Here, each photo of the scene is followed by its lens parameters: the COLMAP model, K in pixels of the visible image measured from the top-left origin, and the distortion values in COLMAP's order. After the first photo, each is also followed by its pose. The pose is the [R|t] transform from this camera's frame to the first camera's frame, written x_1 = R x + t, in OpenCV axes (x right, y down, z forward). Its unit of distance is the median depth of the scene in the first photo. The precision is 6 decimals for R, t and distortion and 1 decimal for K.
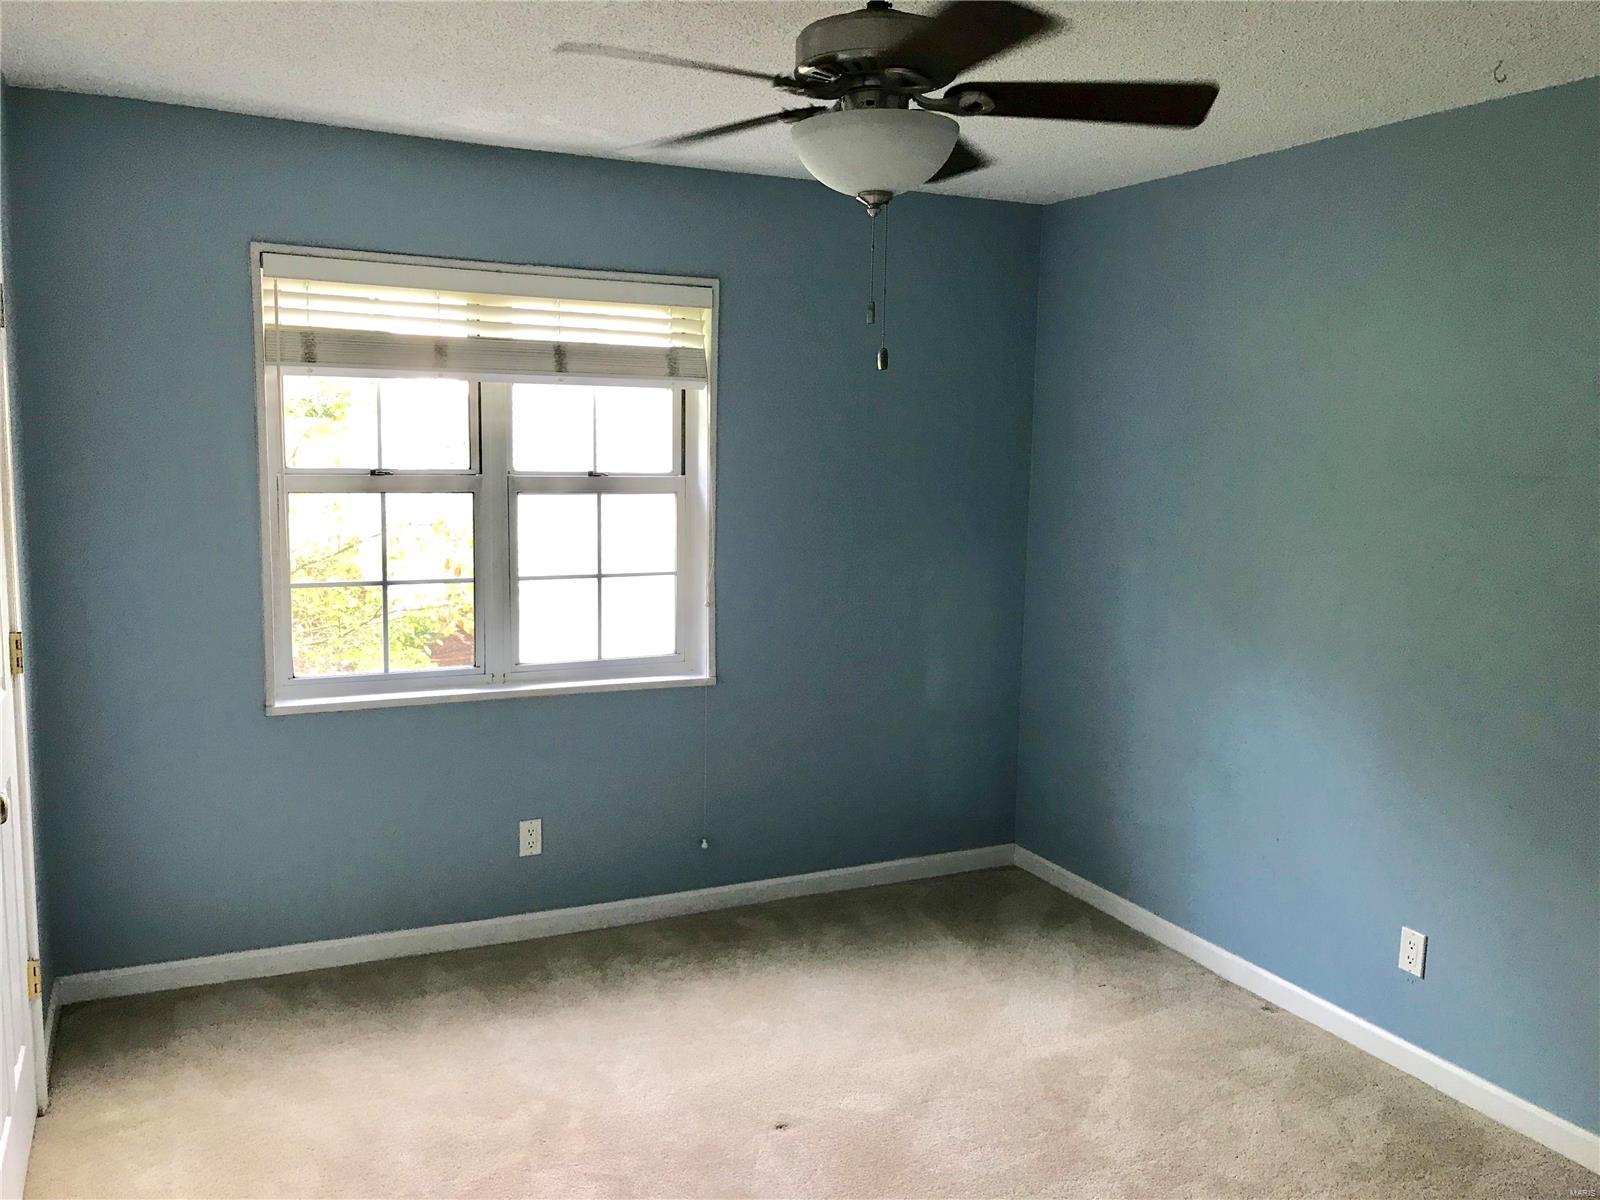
lens RADIAL K [[1302.0, 0, 801.6], [0, 1302.0, 594.4], [0, 0, 1]] dist [0.043683, -0.065005]
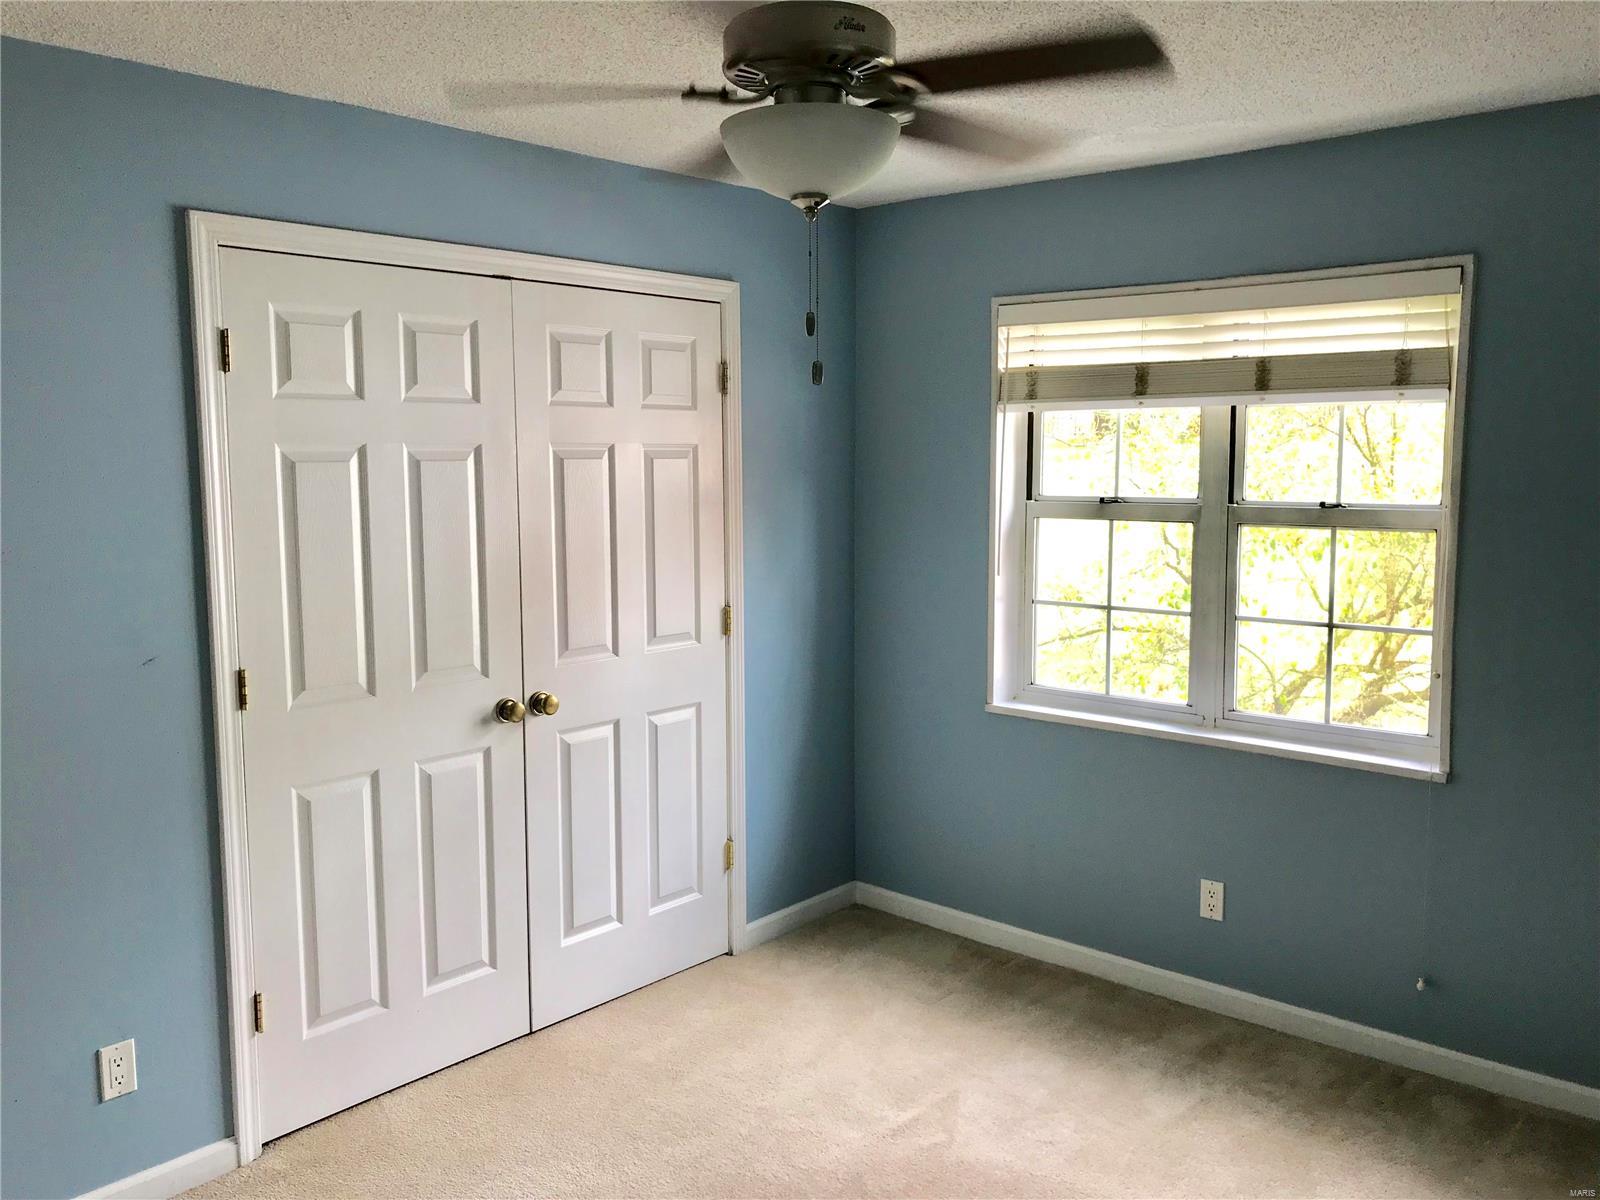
lens RADIAL K [[1342.3, 0, 803.7], [0, 1342.3, 597.2], [0, 0, 1]] dist [0.035216, -0.005894]
pose [[0.395401, 0.073806, -0.915539, 0.539433], [-0.109779, 0.993419, 0.032673, -0.024494], [0.911925, 0.087588, 0.400901, 0.347960]]
